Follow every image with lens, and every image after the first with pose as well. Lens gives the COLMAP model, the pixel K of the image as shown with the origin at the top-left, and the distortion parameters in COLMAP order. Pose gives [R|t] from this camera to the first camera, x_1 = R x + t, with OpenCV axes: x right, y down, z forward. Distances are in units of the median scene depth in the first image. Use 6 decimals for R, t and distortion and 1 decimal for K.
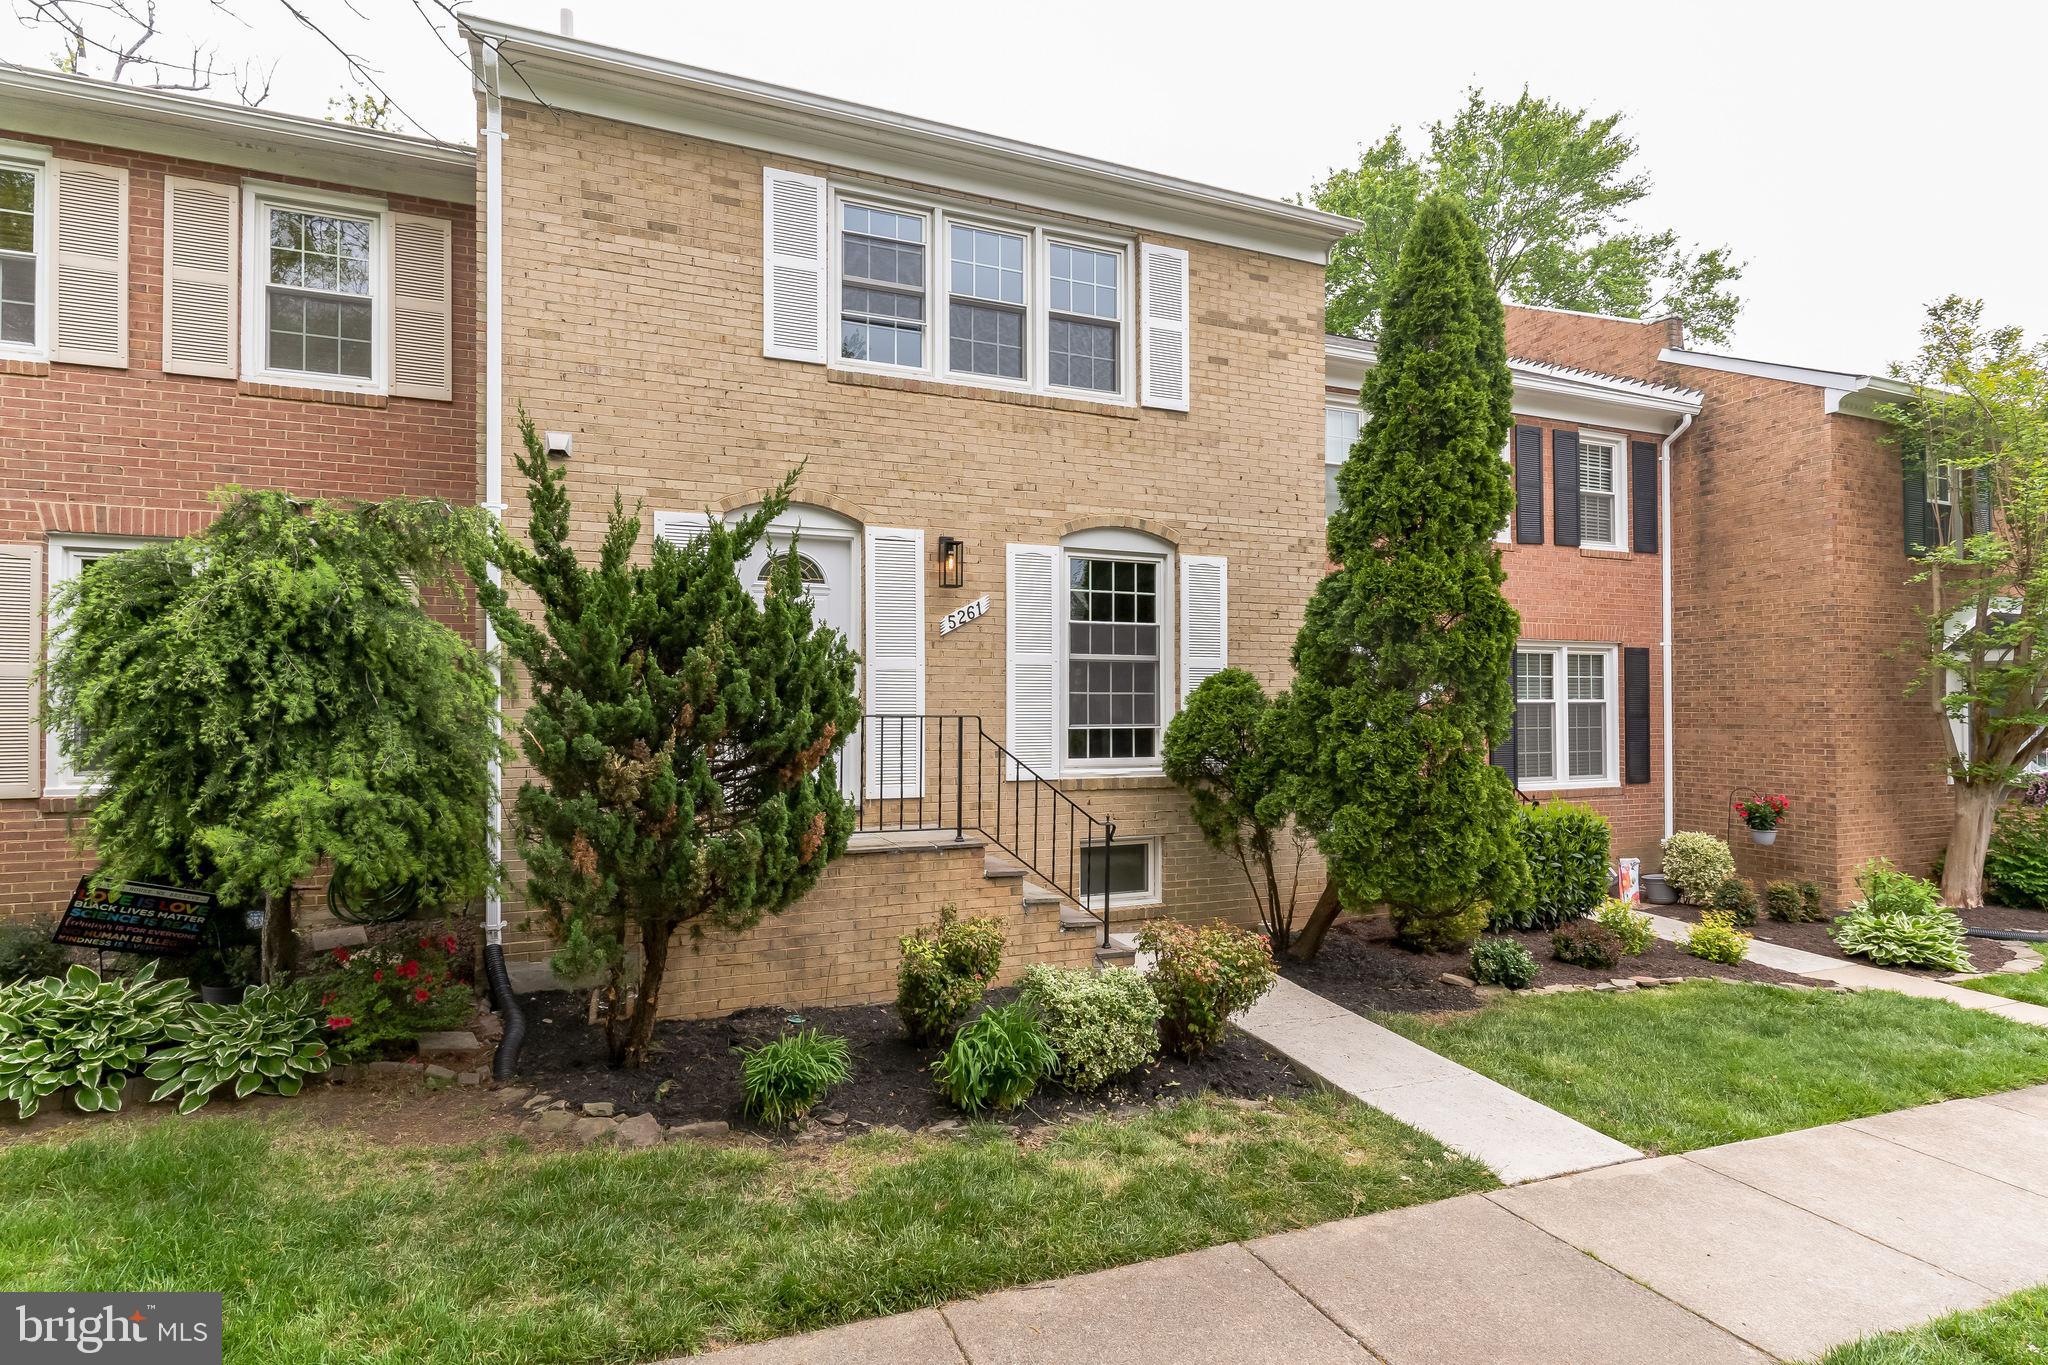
lens RADIAL K [[938.7, 0, 1023.8], [0, 938.7, 692.9], [0, 0, 1]] dist [0.000262, -0.000307]
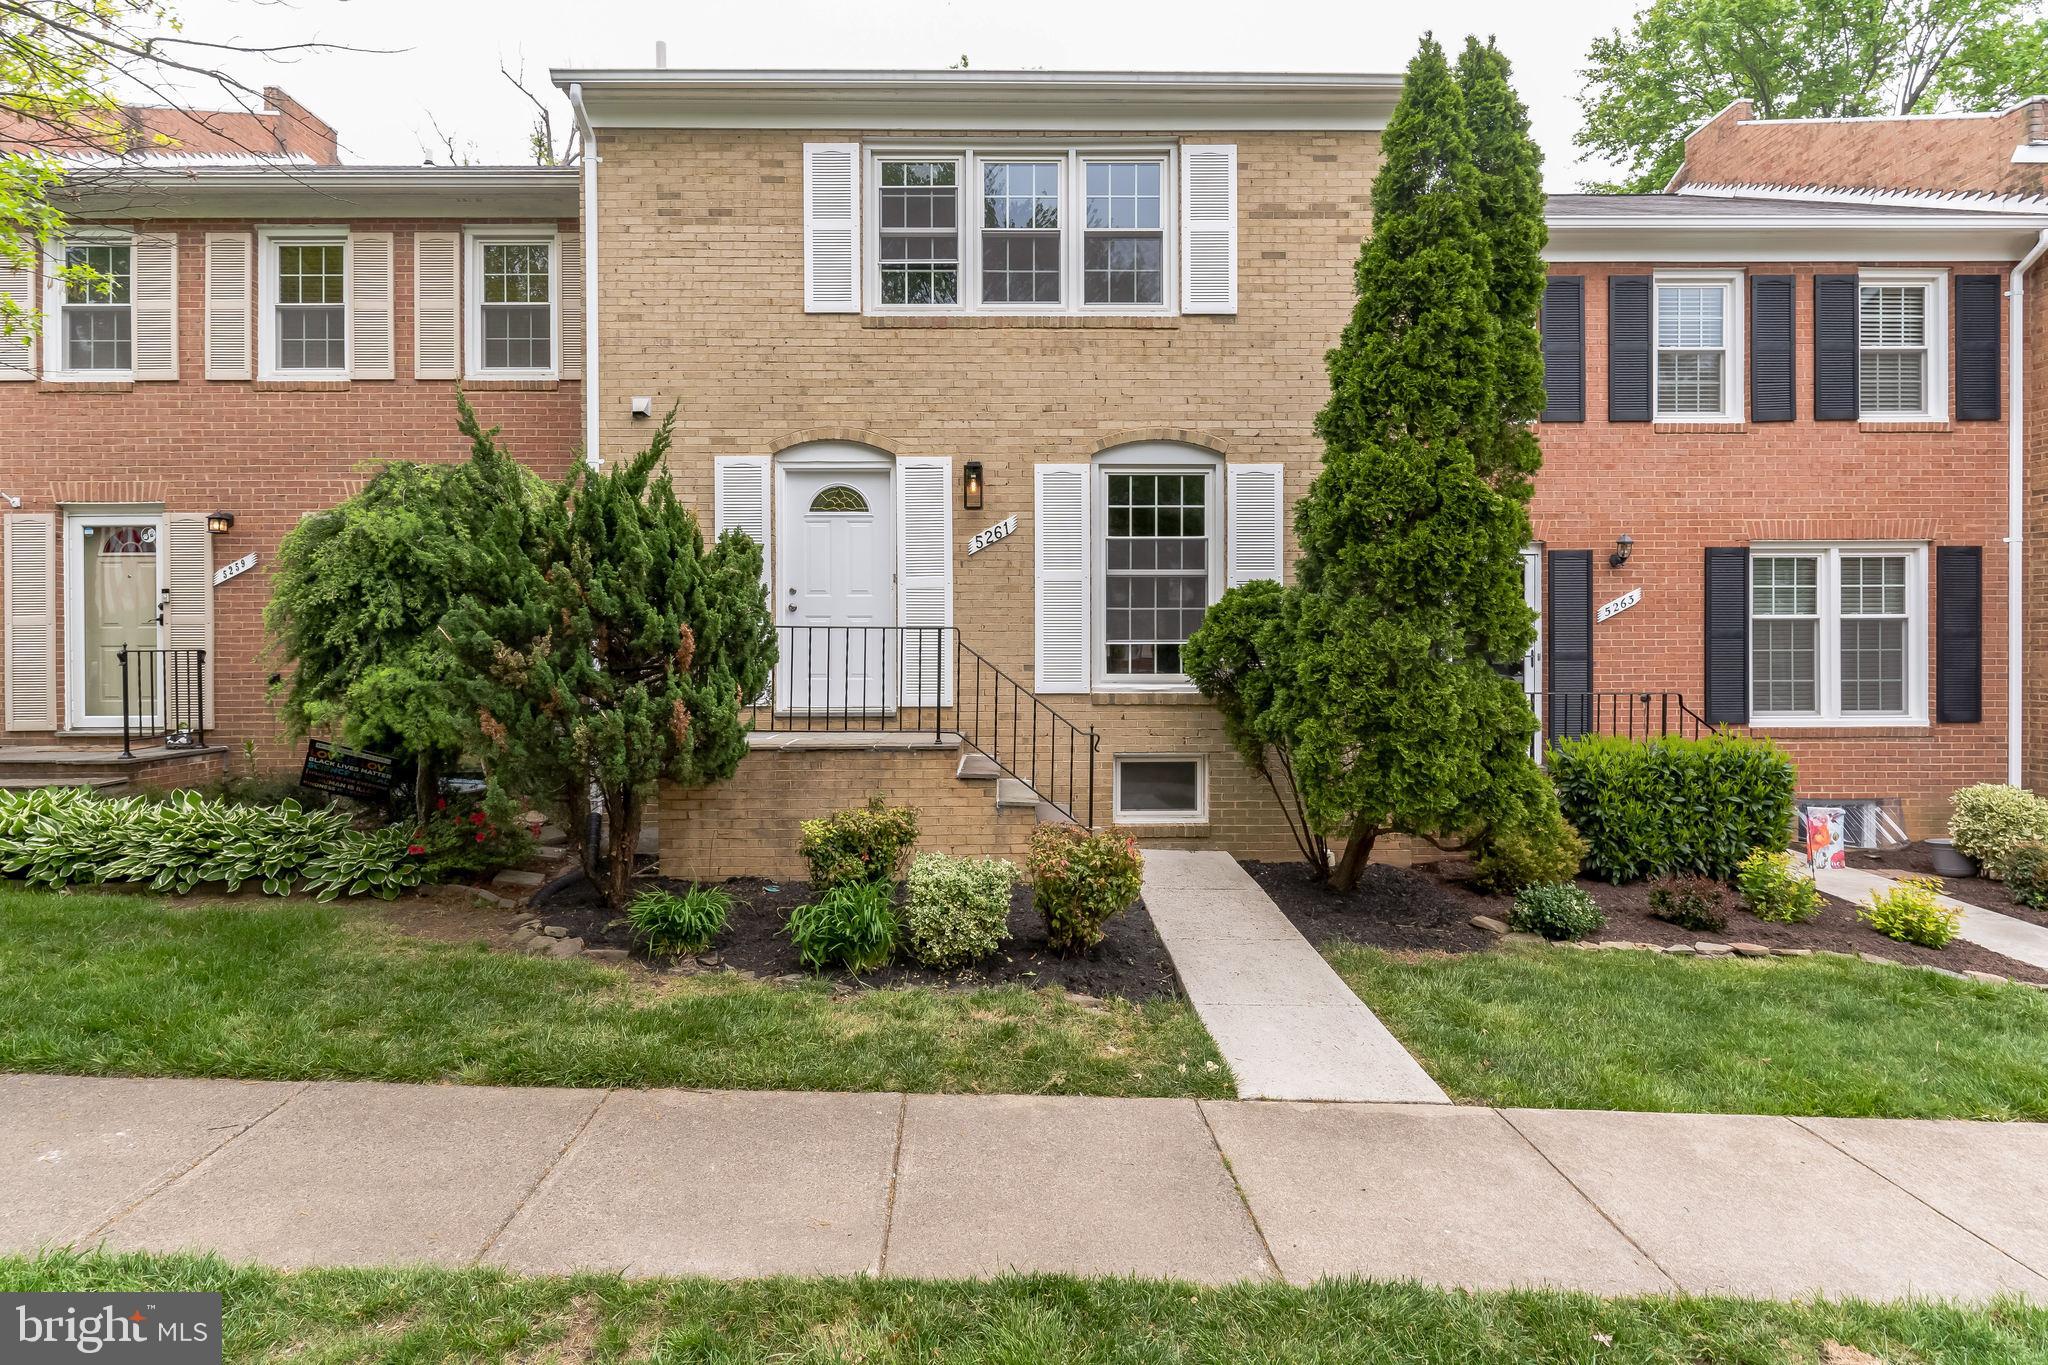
lens RADIAL K [[949.7, 0, 1034.8], [0, 949.7, 644.3], [0, 0, 1]] dist [0.001168, 0.000092]
pose [[0.938310, -0.002397, -0.345786, 0.369060], [0.007900, 0.999864, 0.014506, 0.025840], [0.345704, -0.016342, 0.938201, 0.015932]]
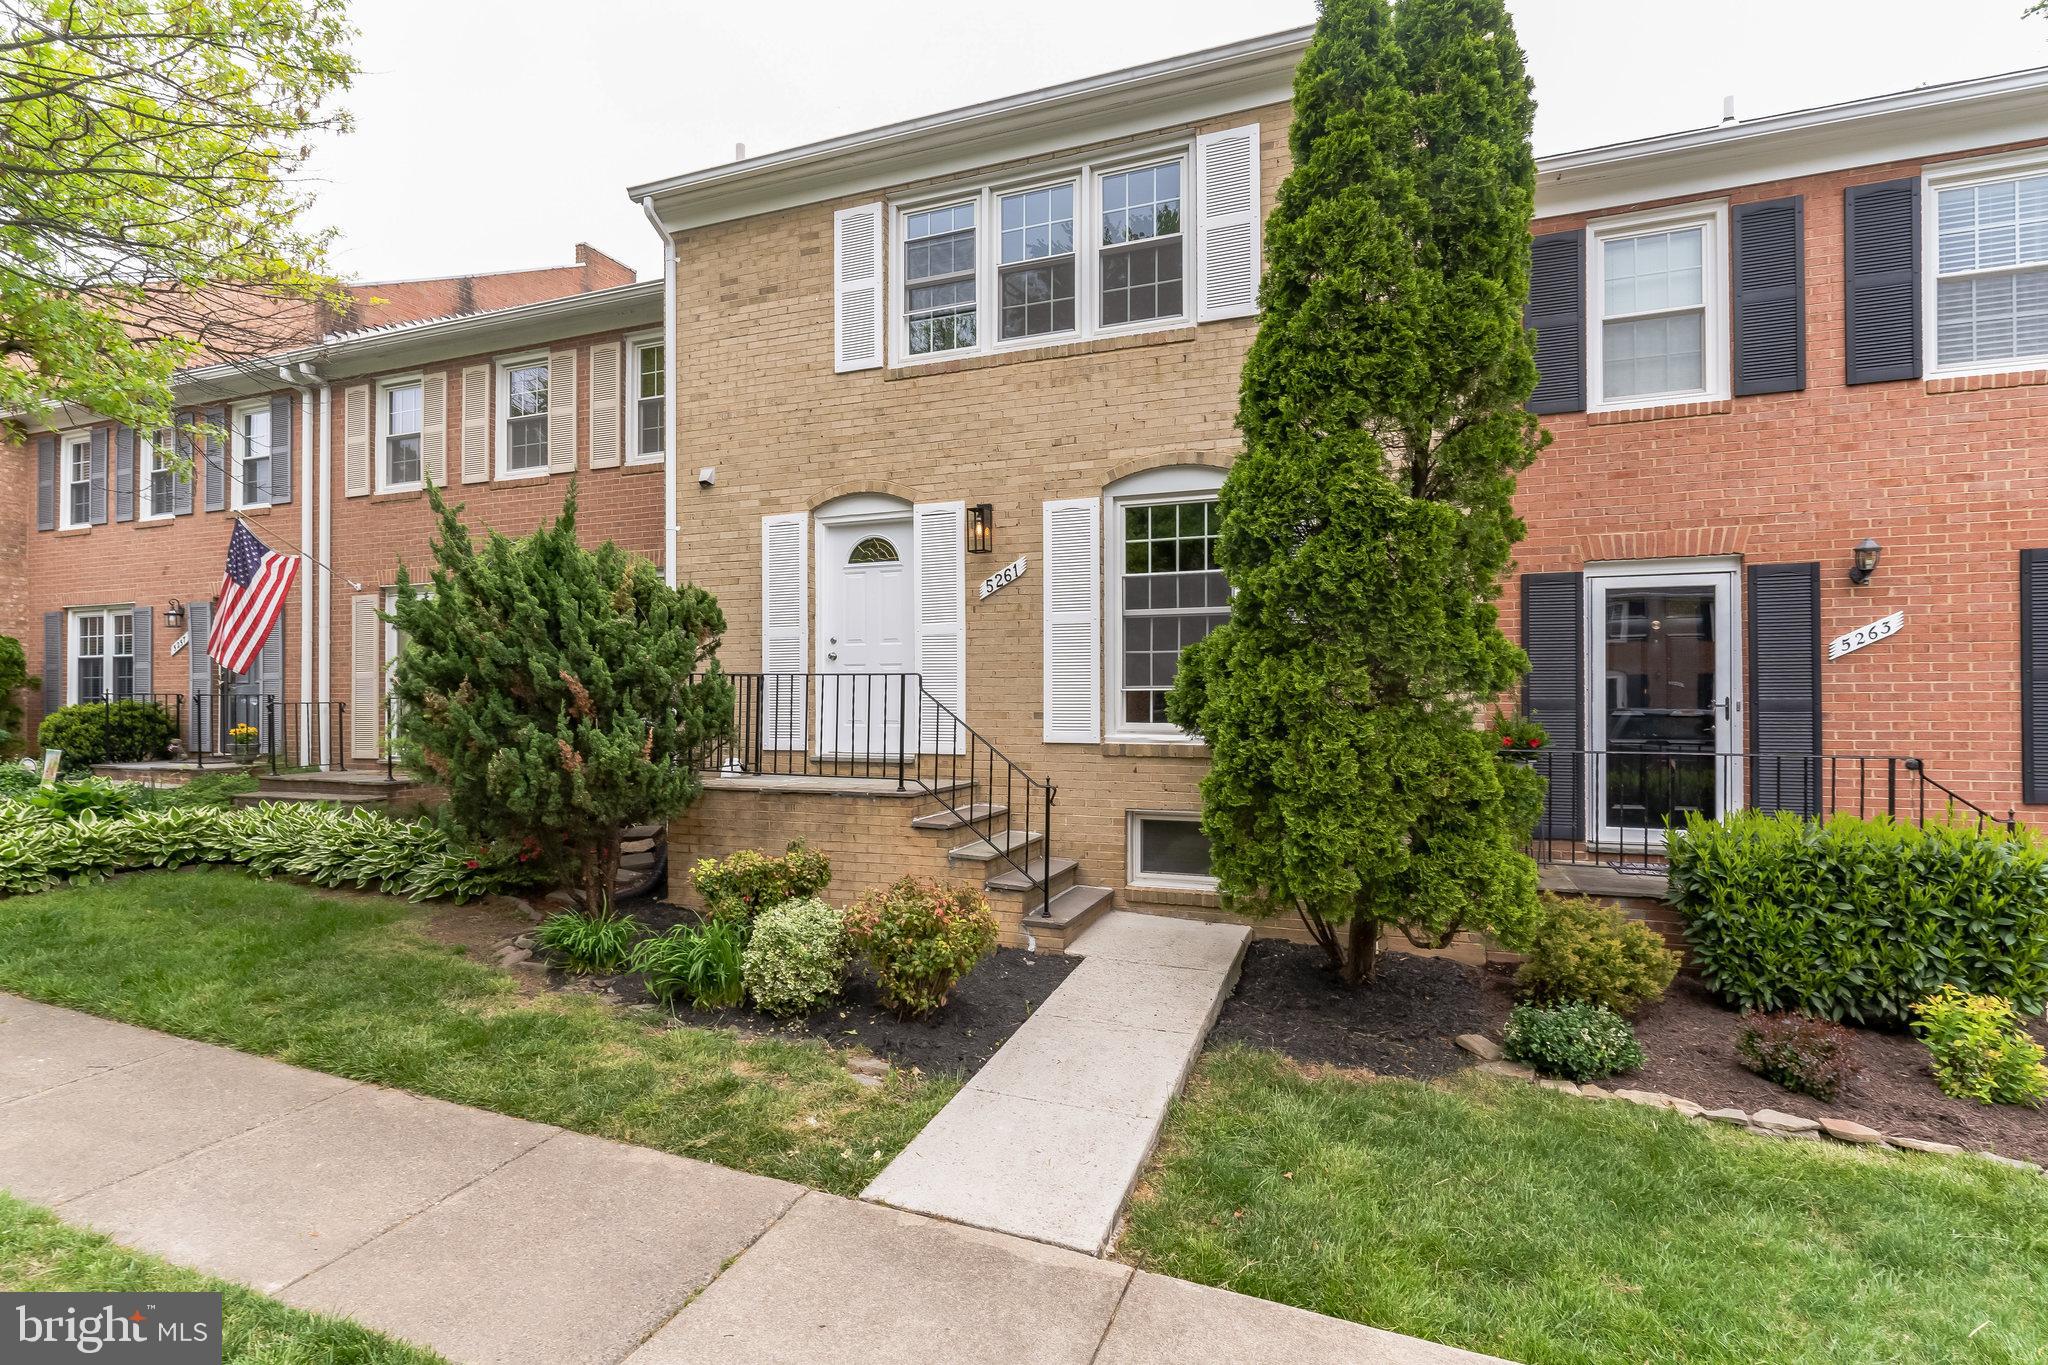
lens RADIAL K [[950.1, 0, 1039.2], [0, 950.1, 685.0], [0, 0, 1]] dist [0.001878, -0.000213]
pose [[0.751864, -0.010782, -0.659230, 0.681953], [0.013709, 0.999906, -0.000719, 0.036261], [0.659175, -0.008497, 0.751941, 0.262774]]
